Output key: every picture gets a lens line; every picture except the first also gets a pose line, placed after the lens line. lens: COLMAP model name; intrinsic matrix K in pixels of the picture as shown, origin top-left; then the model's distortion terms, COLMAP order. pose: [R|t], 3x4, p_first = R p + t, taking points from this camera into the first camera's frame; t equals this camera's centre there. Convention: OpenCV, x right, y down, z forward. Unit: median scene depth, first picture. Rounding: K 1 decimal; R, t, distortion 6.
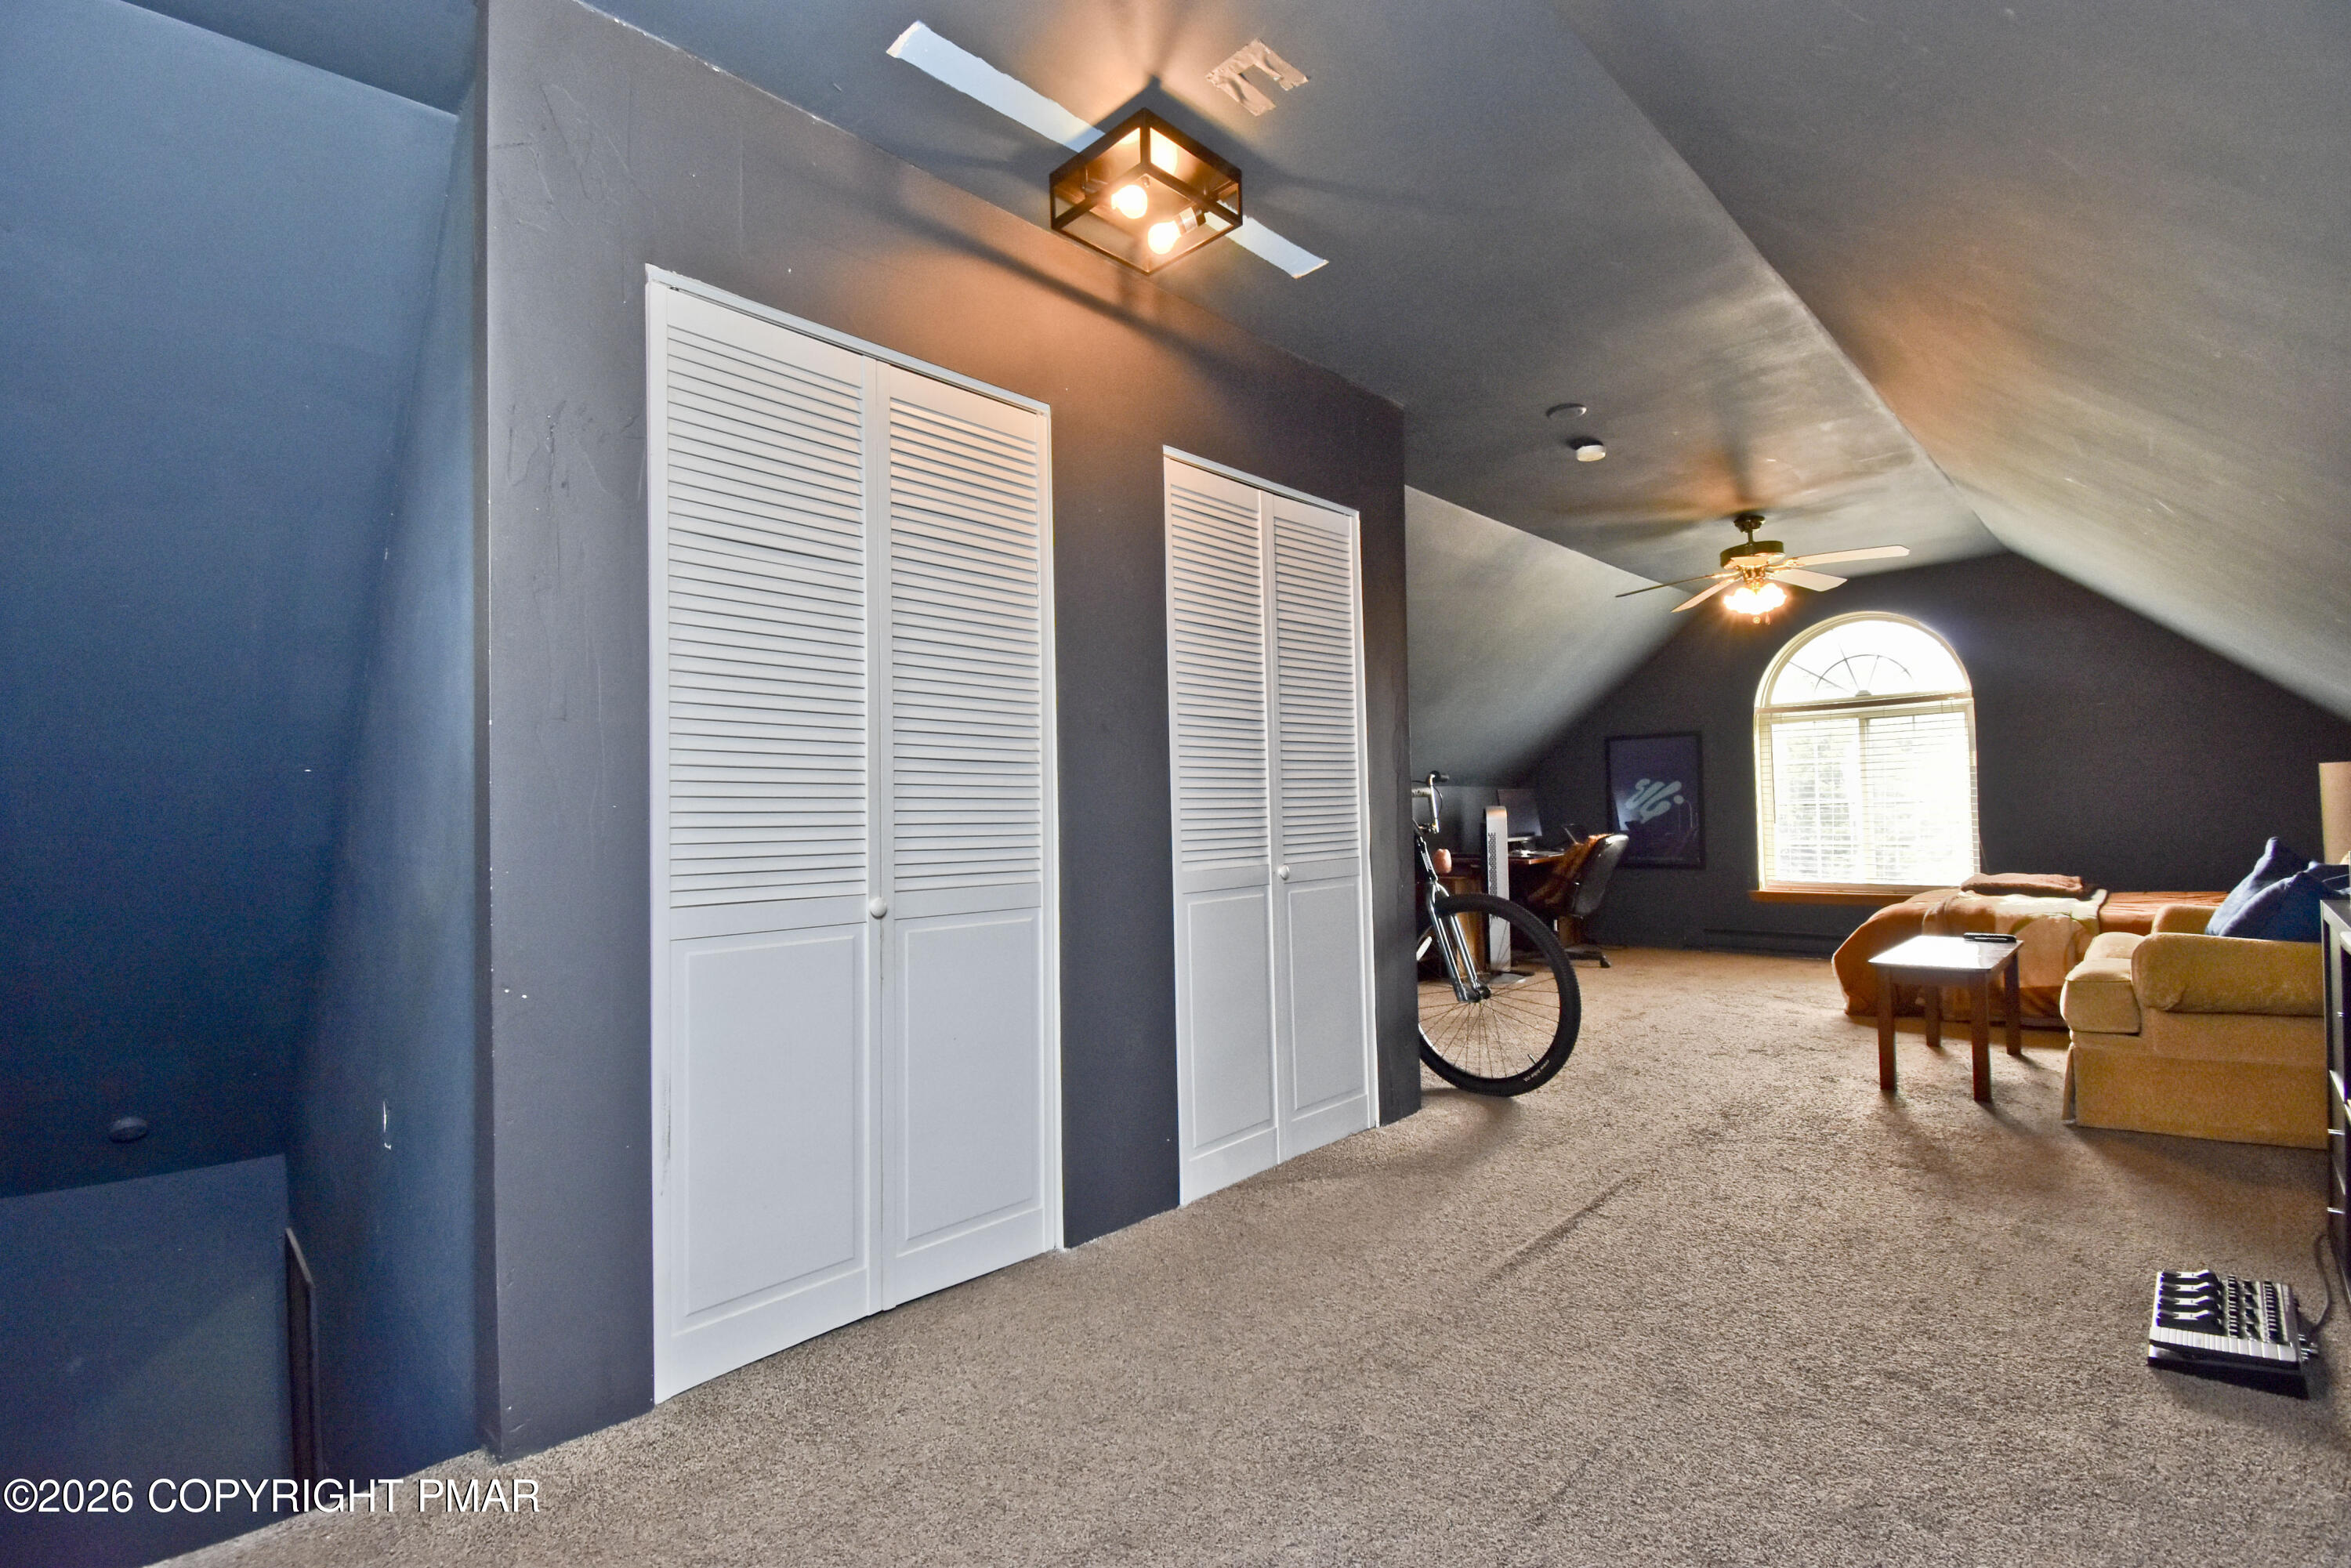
lens RADIAL K [[1016.0, 0, 1185.6], [0, 1016.0, 793.9], [0, 0, 1]] dist [0.020986, -0.022932]
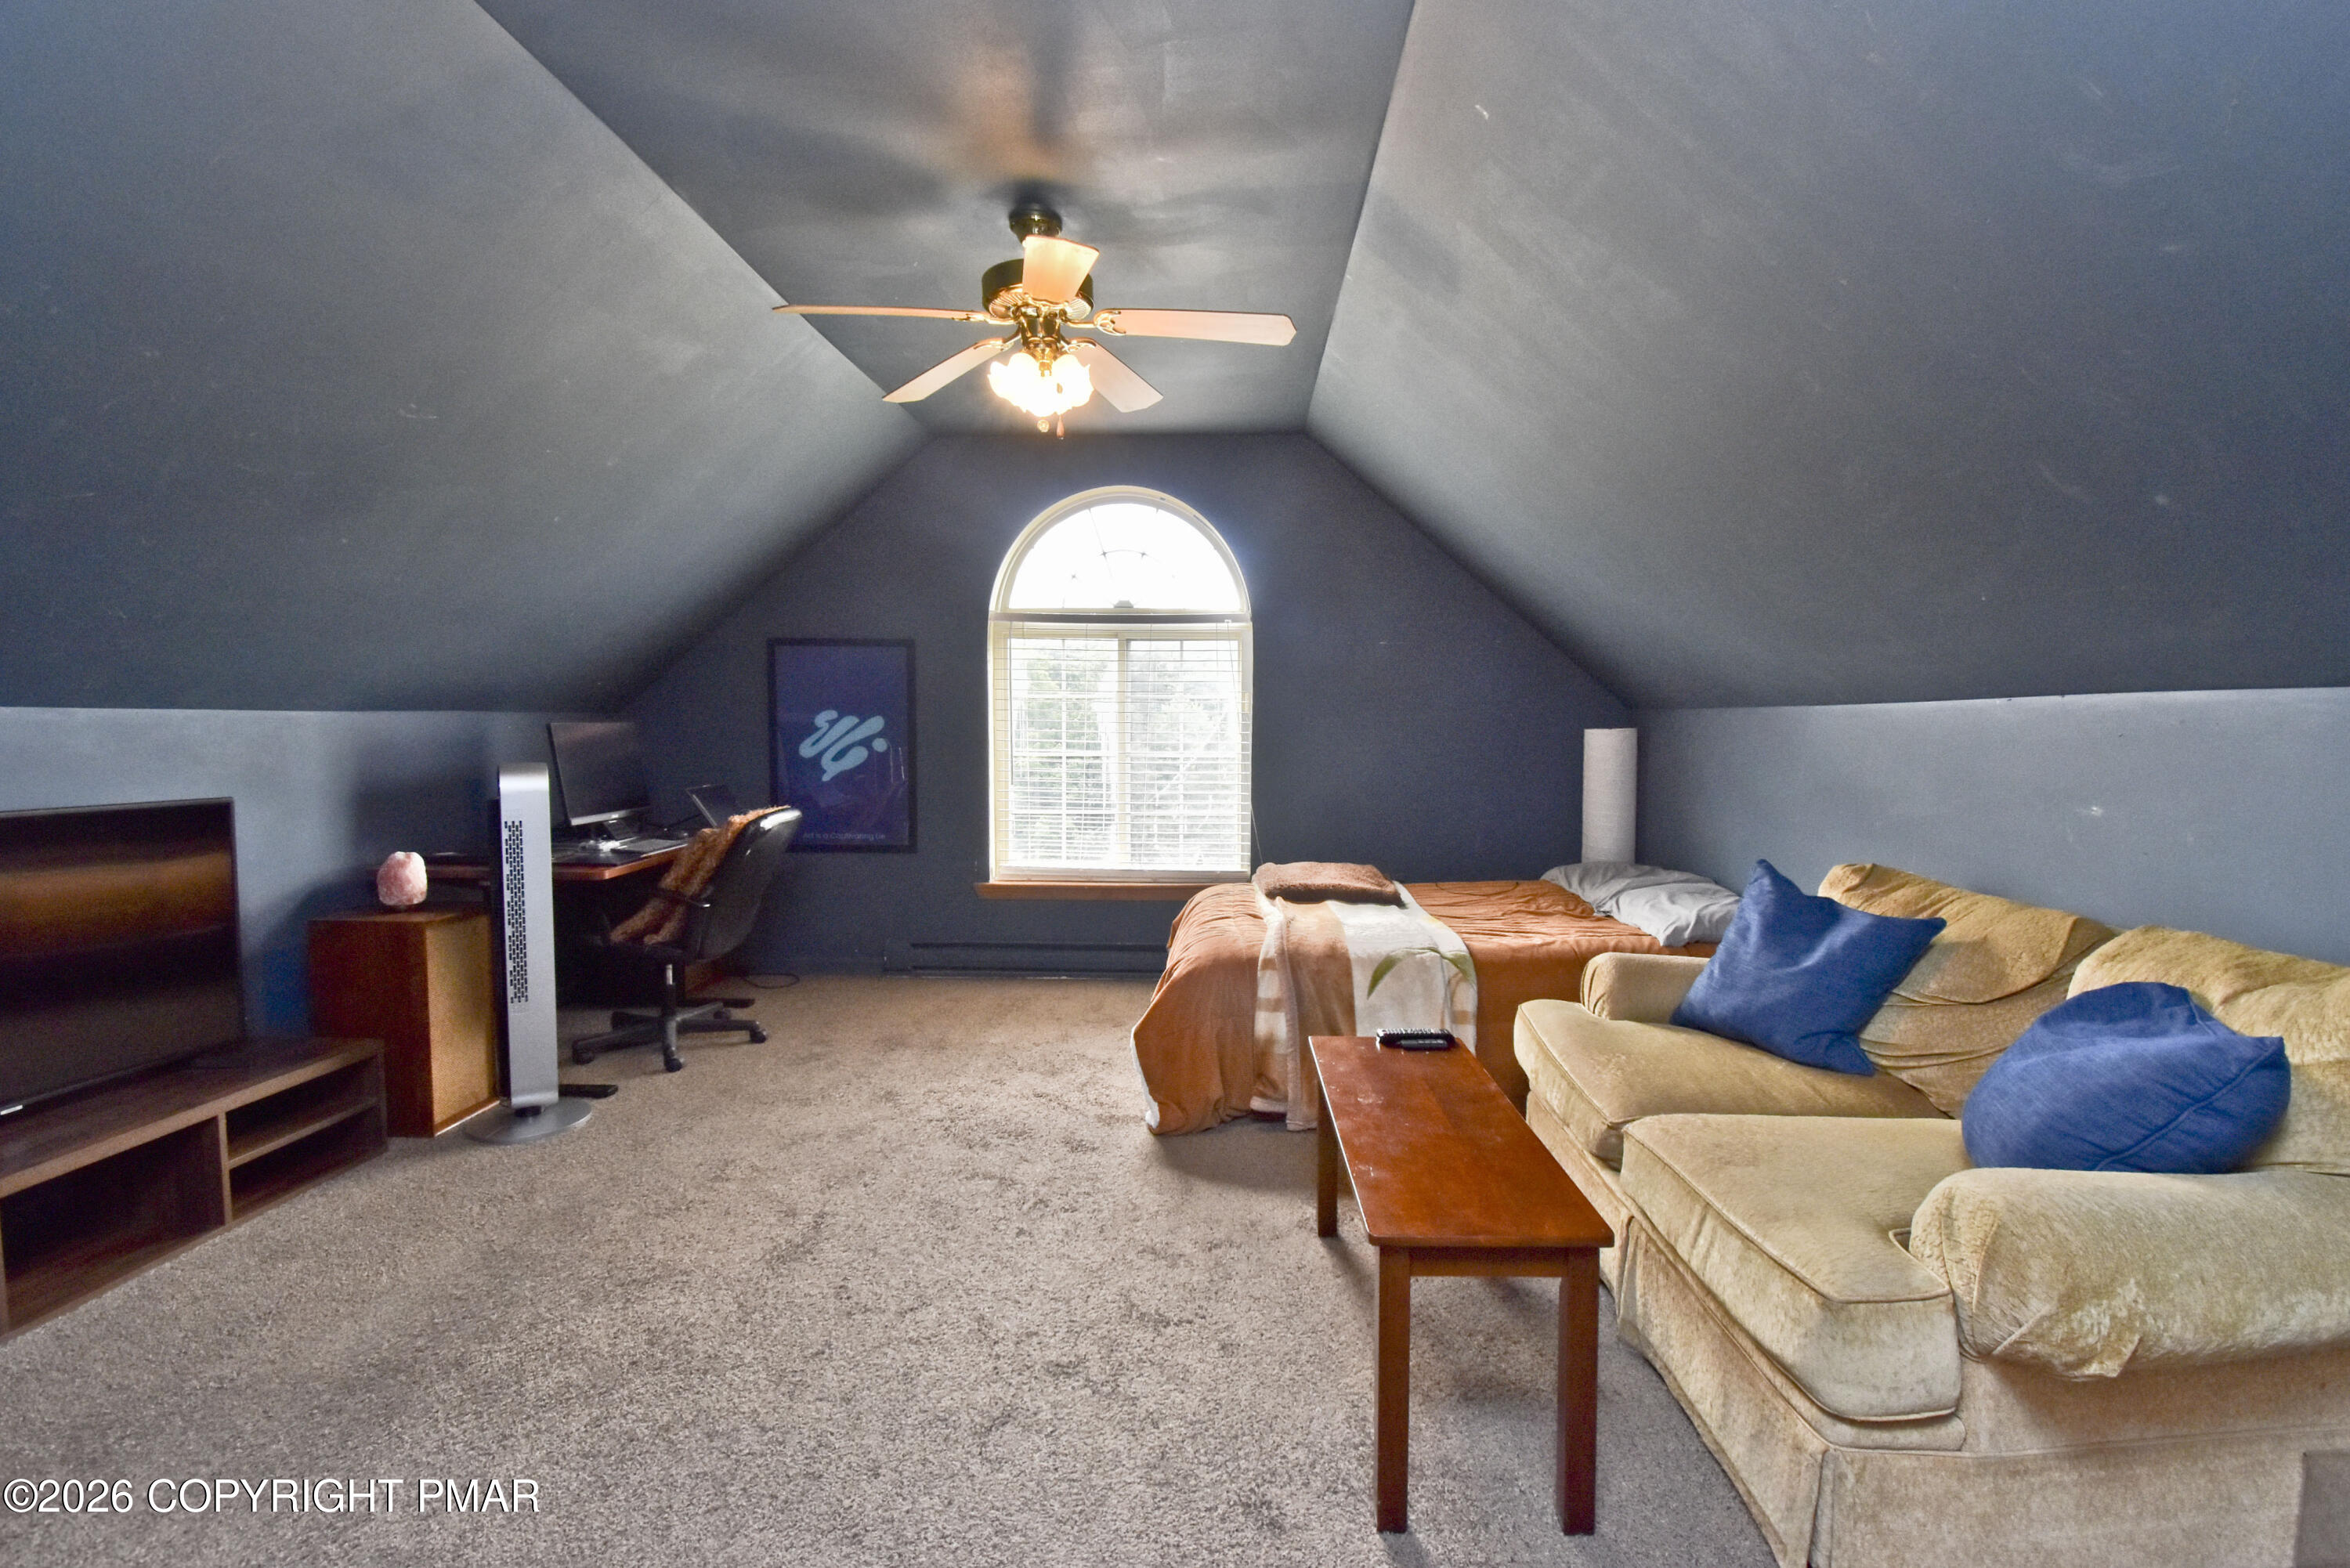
lens RADIAL K [[1053.1, 0, 1176.0], [0, 1053.1, 794.4], [0, 0, 1]] dist [0.025569, -0.028302]
pose [[0.735060, -0.016804, 0.677794, 0.187185], [-0.038067, 0.997093, 0.066003, -0.015708], [-0.676933, -0.074318, 0.732283, 0.424148]]
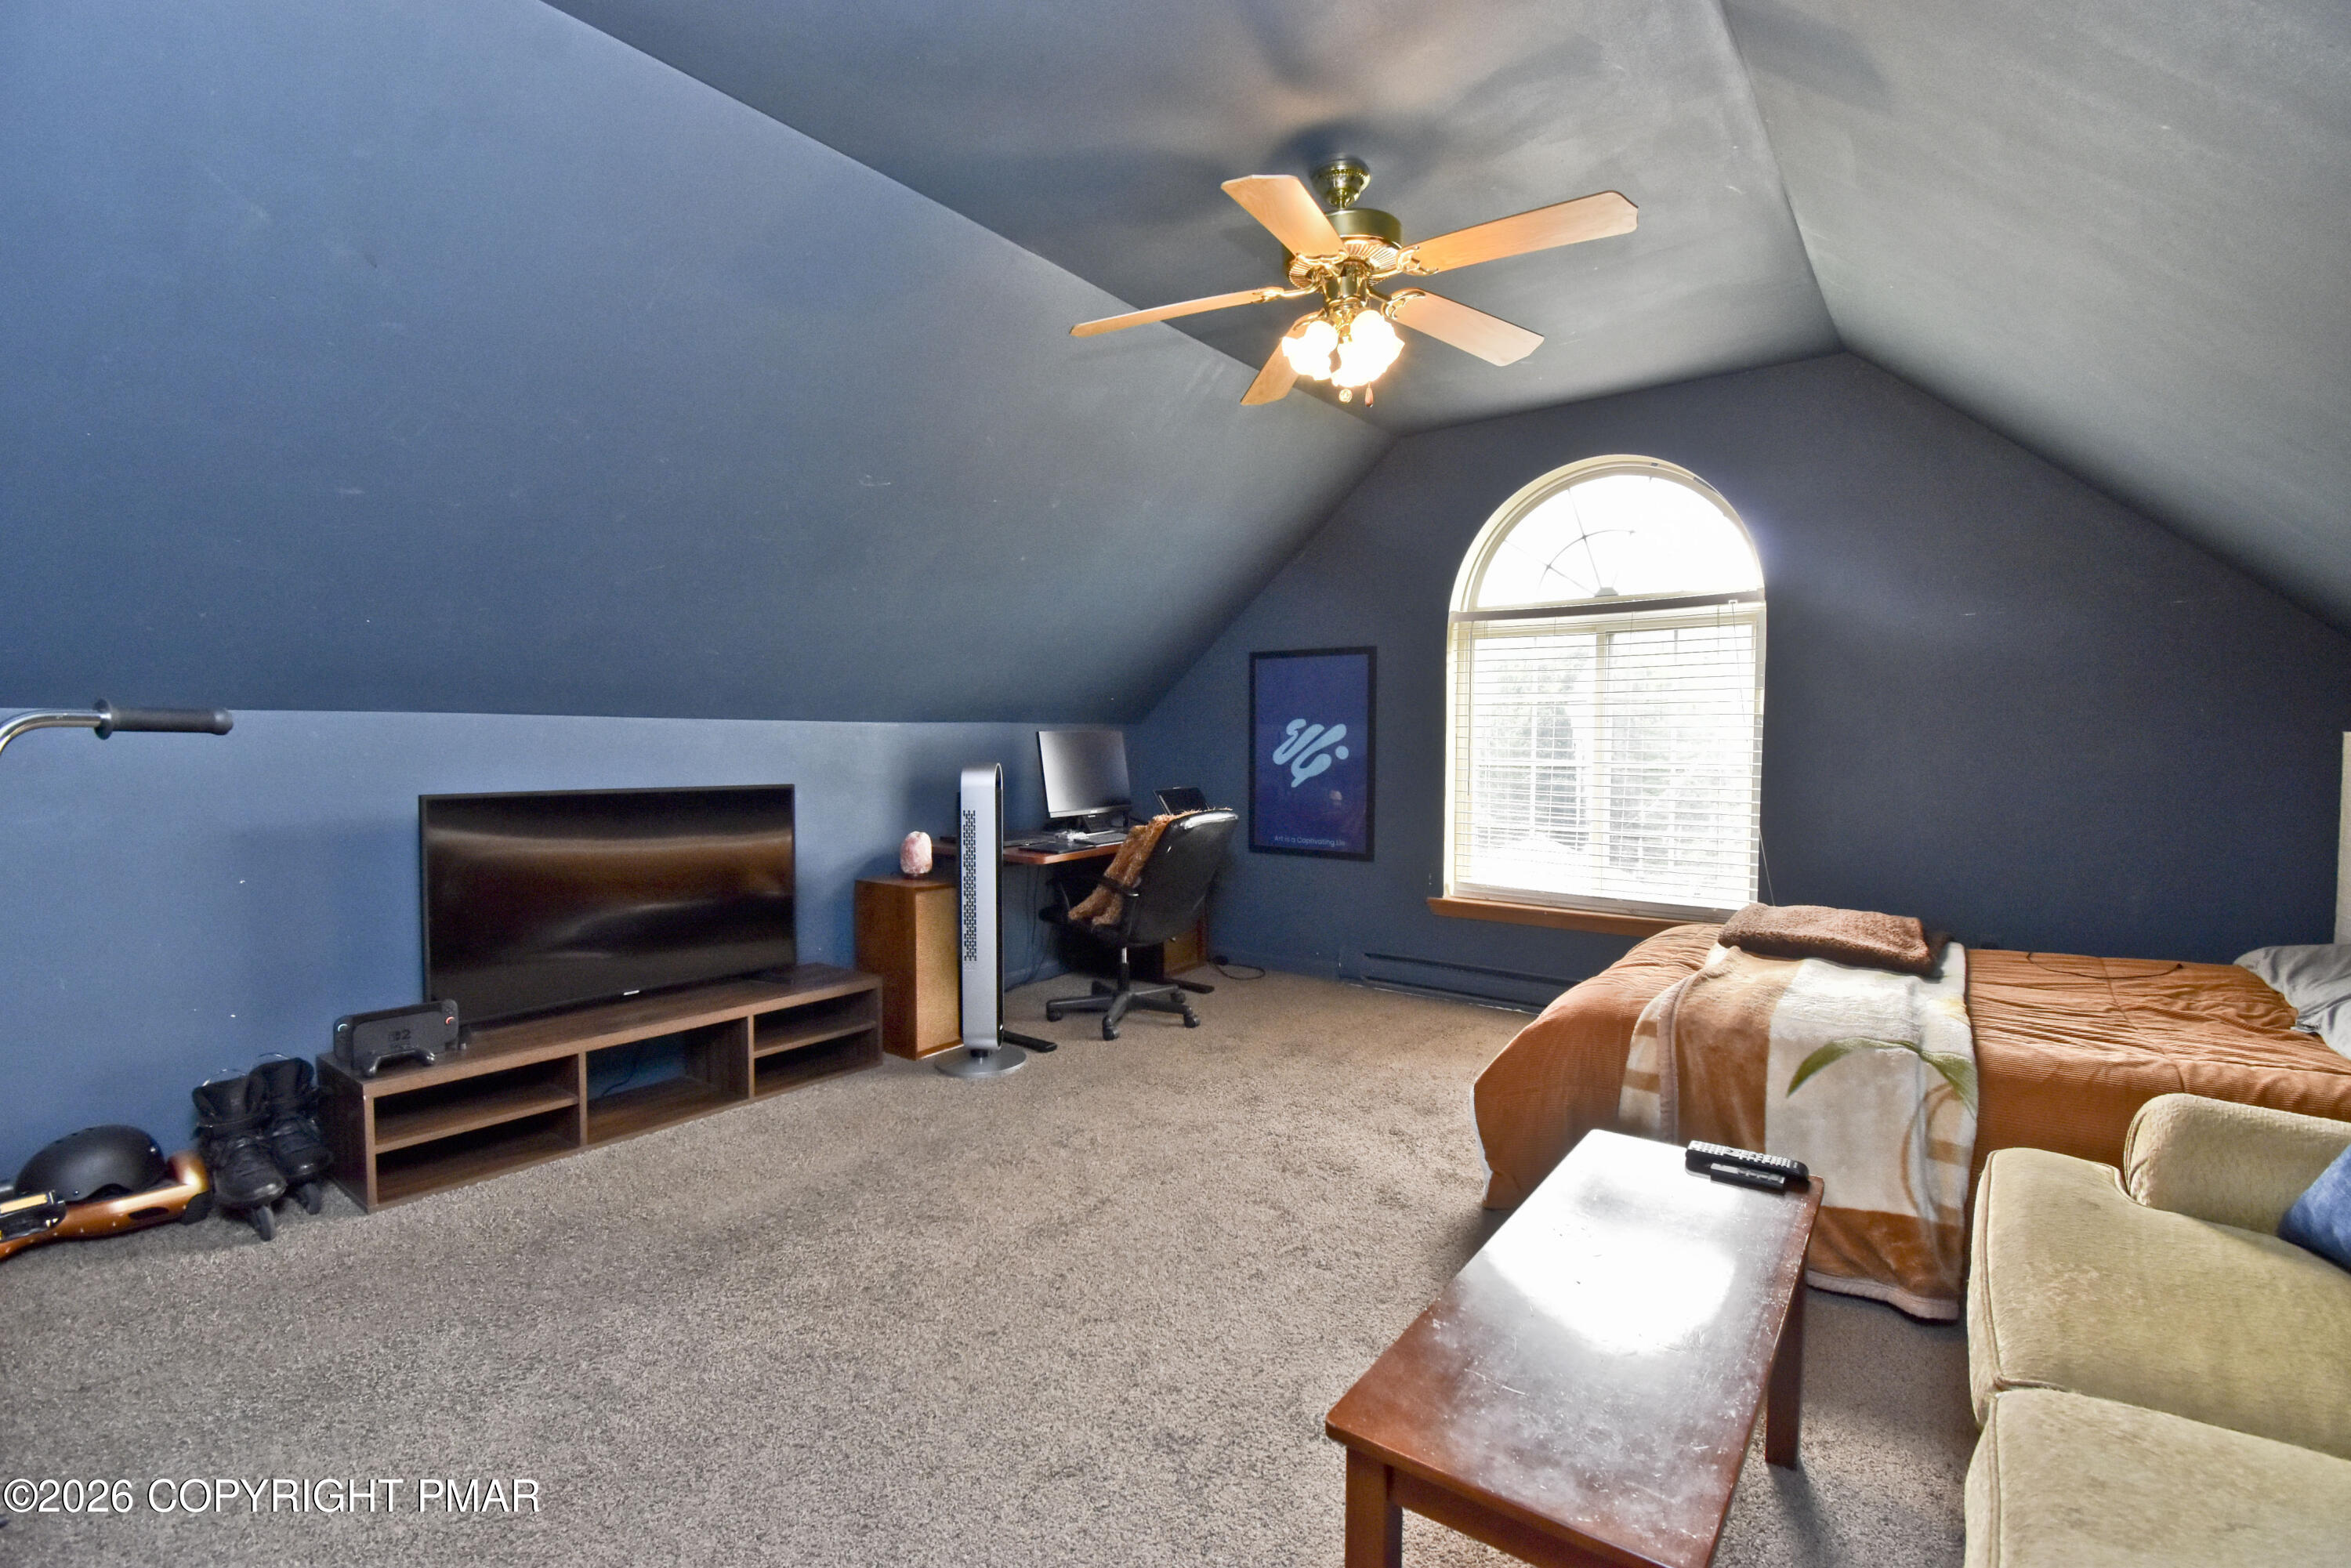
lens RADIAL K [[1016.0, 0, 1185.6], [0, 1016.0, 793.9], [0, 0, 1]] dist [0.020986, -0.022932]
pose [[0.989923, 0.017676, 0.140498, 0.324257], [-0.028194, 0.996917, 0.073226, -0.013921], [-0.138770, -0.076449, 0.987369, 0.411852]]
